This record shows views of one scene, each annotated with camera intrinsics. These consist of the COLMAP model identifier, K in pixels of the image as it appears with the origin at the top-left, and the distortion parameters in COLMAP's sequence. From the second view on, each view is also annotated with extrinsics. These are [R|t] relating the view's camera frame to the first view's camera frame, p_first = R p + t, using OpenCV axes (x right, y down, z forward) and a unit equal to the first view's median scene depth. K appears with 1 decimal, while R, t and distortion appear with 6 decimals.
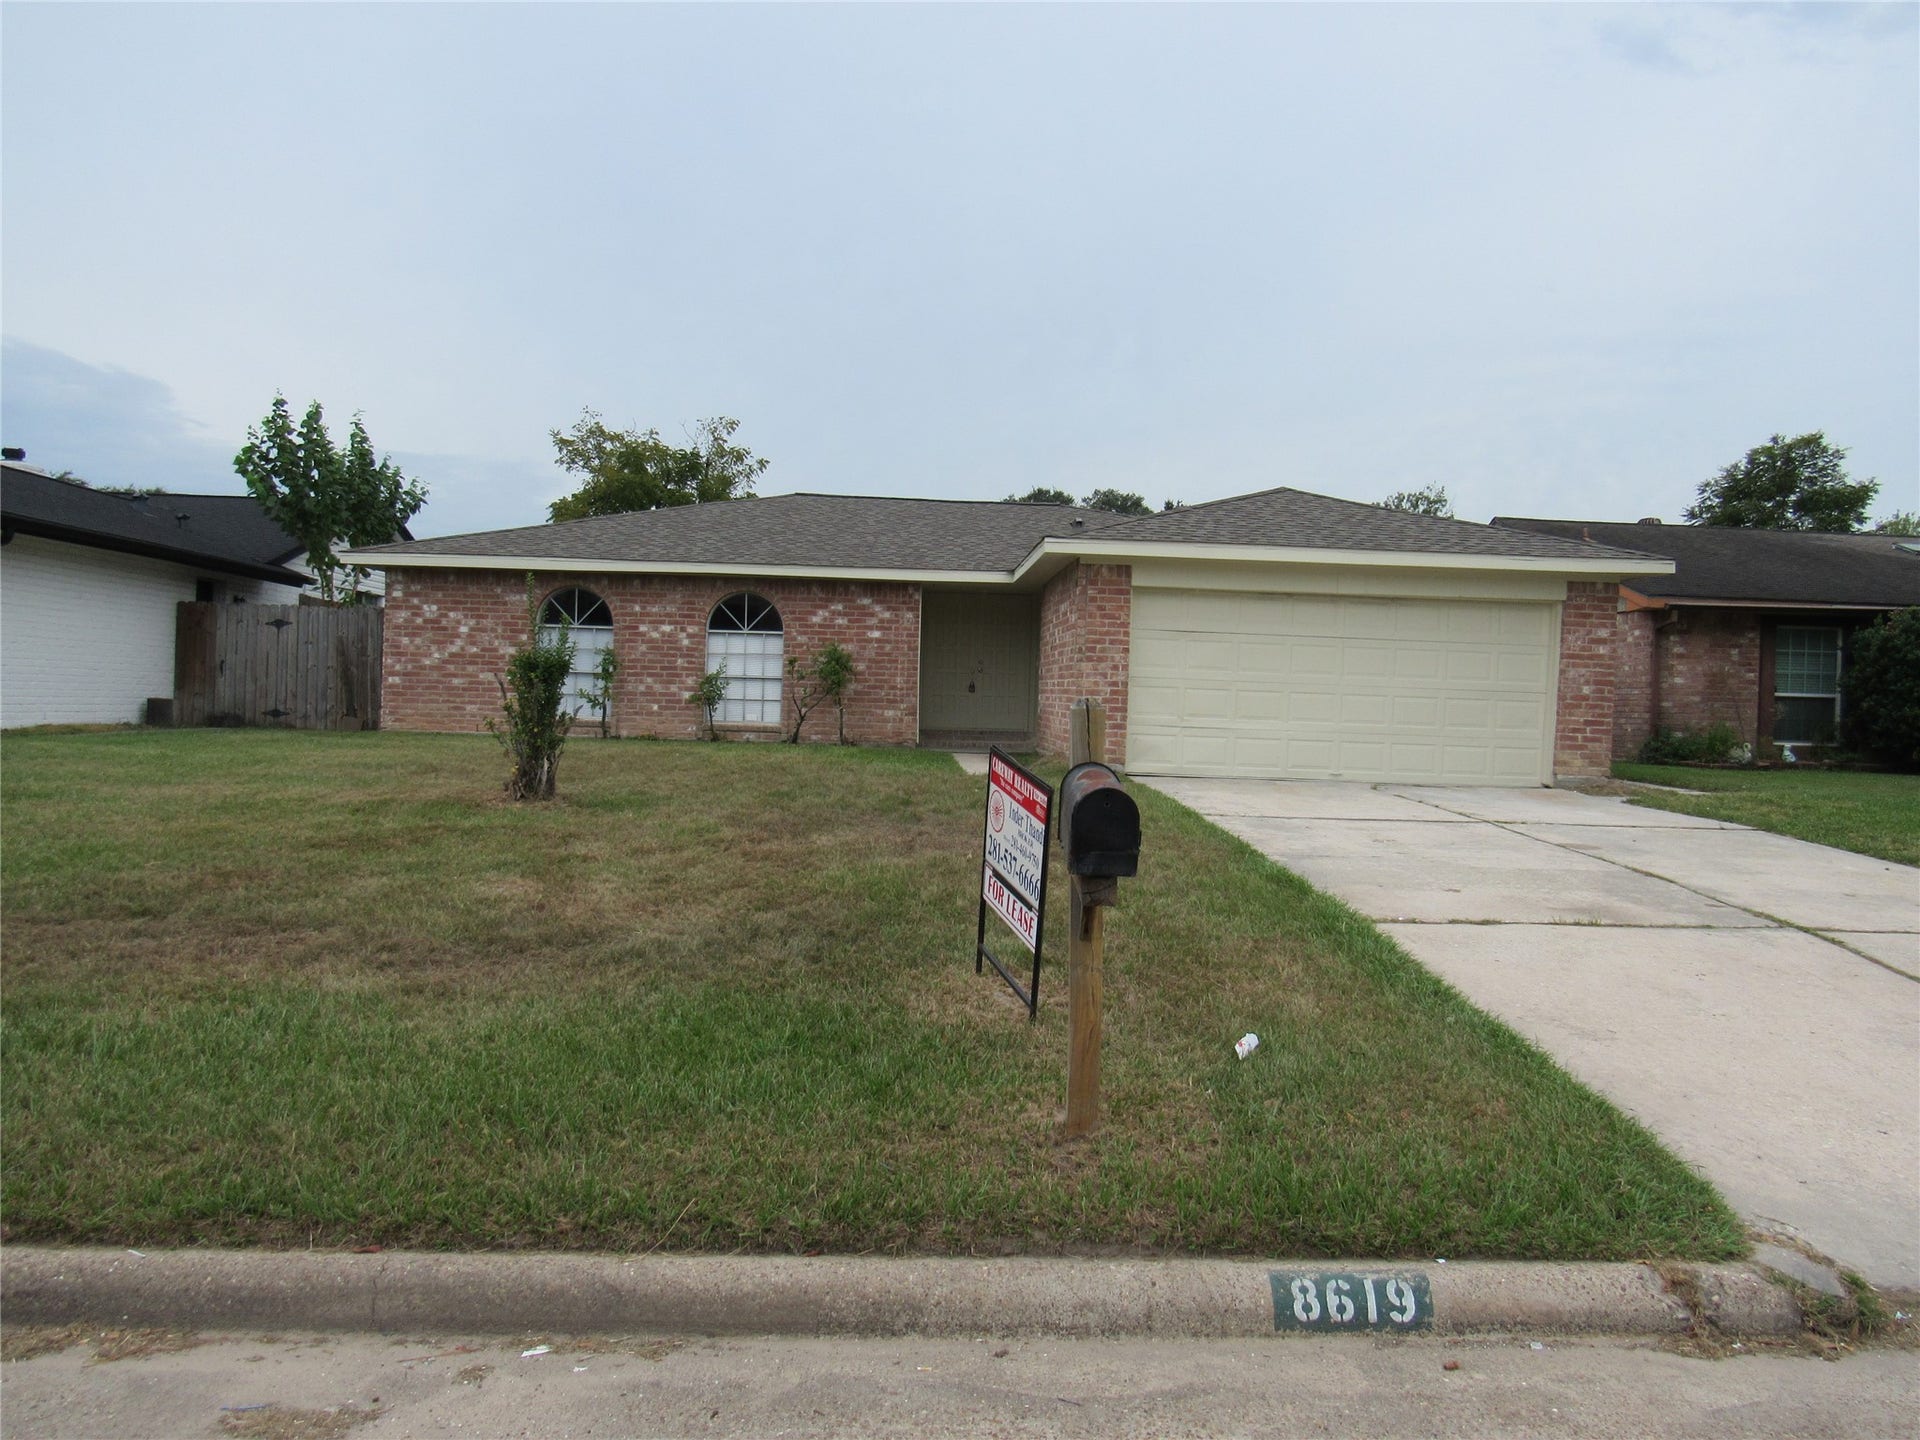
lens RADIAL K [[1353.8, 0, 963.4], [0, 1353.8, 720.1], [0, 0, 1]] dist [-0.007729, -0.004252]
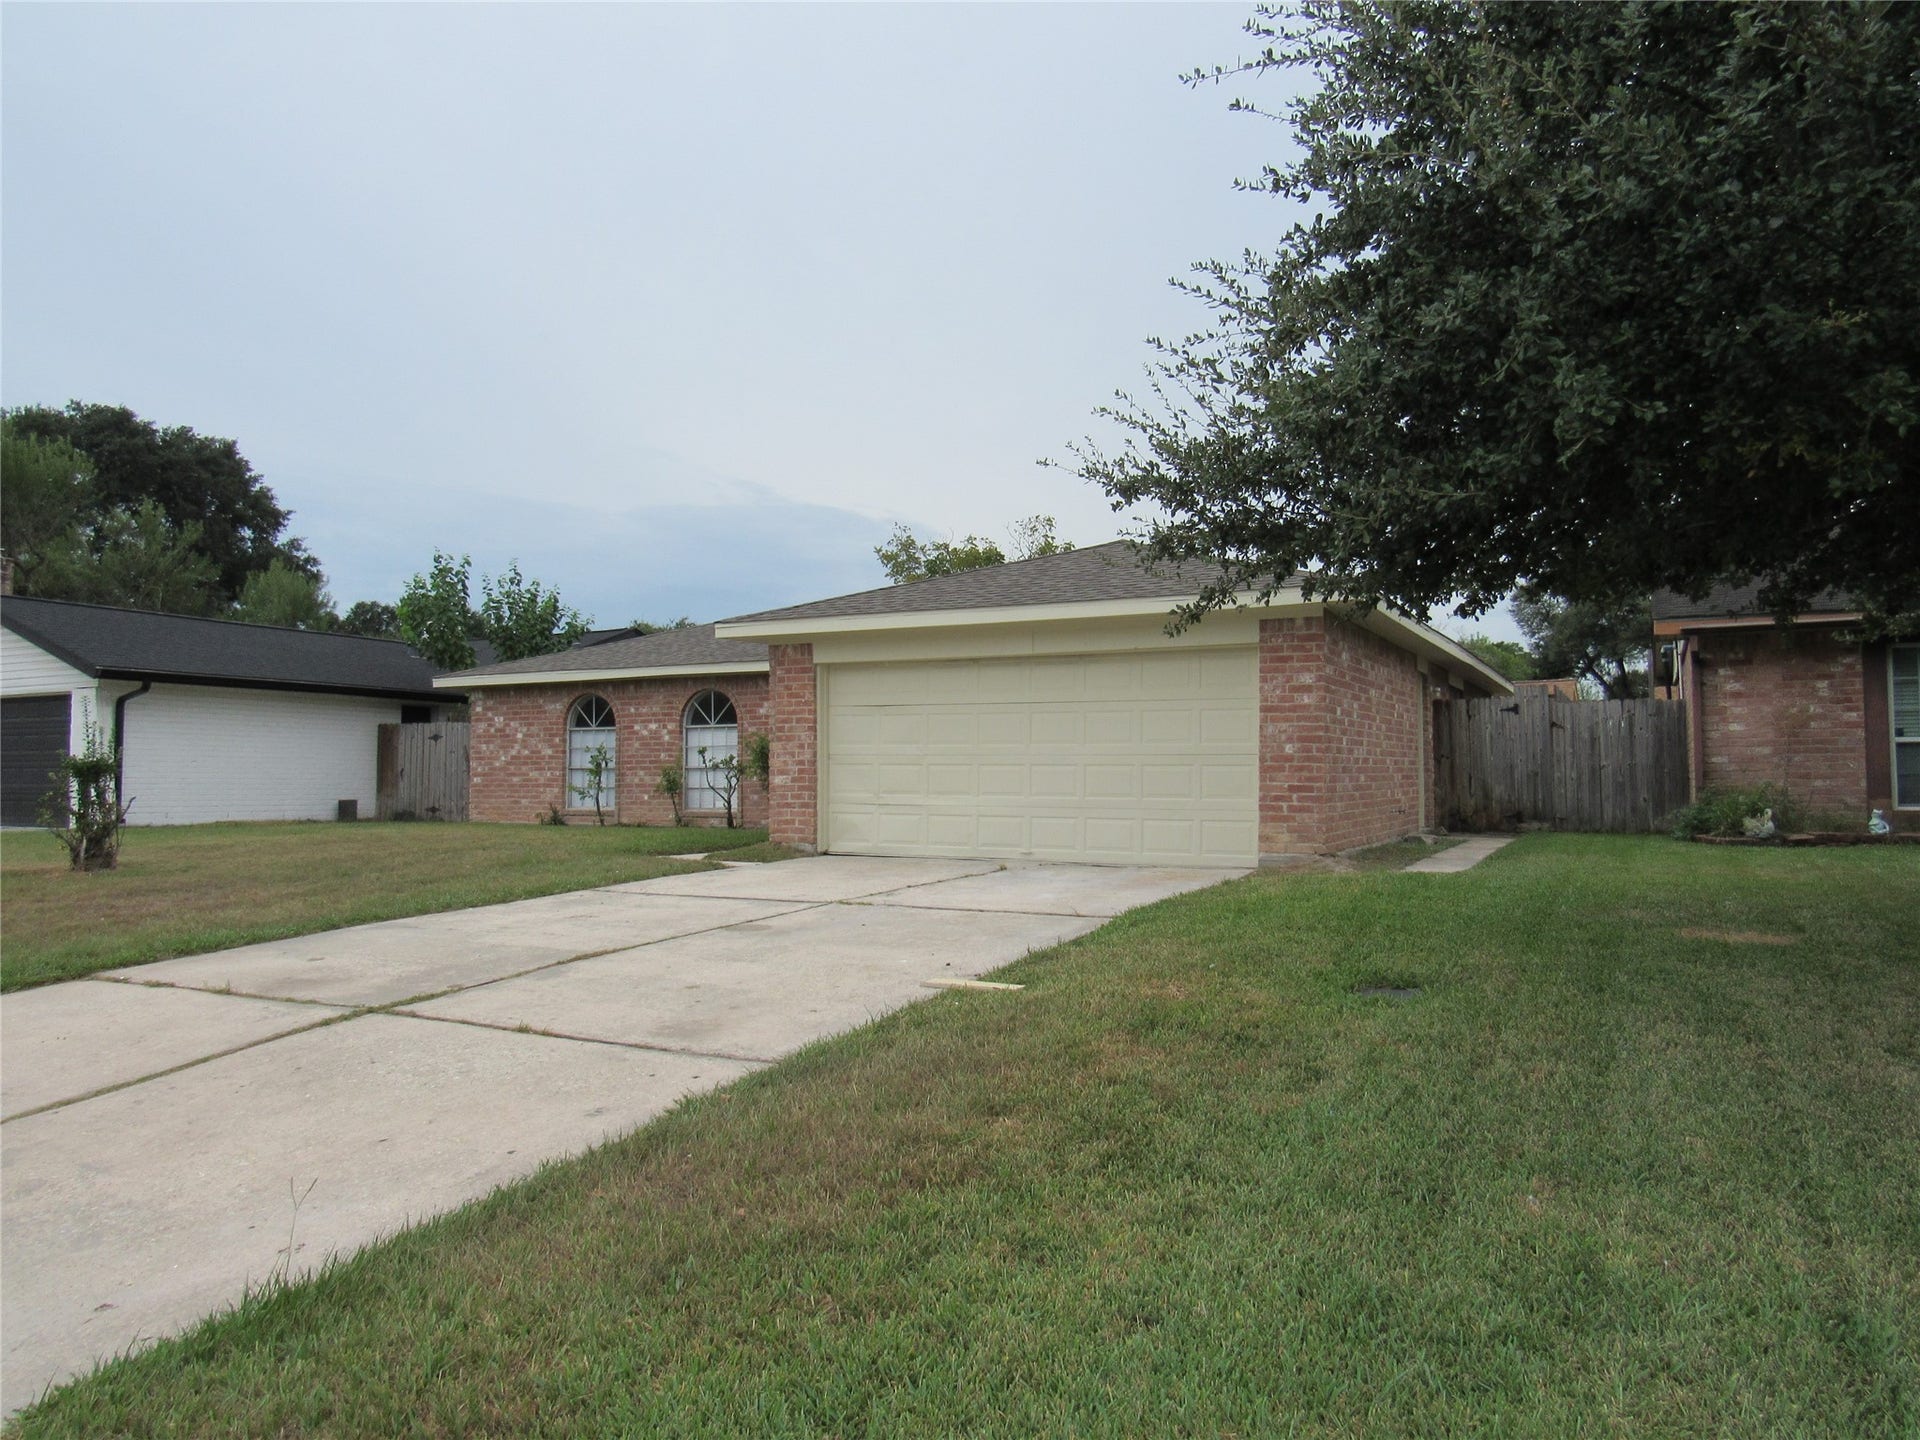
lens RADIAL K [[1353.8, 0, 958.5], [0, 1353.8, 717.1], [0, 0, 1]] dist [-0.007729, -0.004252]
pose [[0.875409, -0.053075, -0.480460, 0.542807], [0.020110, 0.997092, -0.073505, 0.011952], [0.482964, 0.054685, 0.873931, 0.144591]]
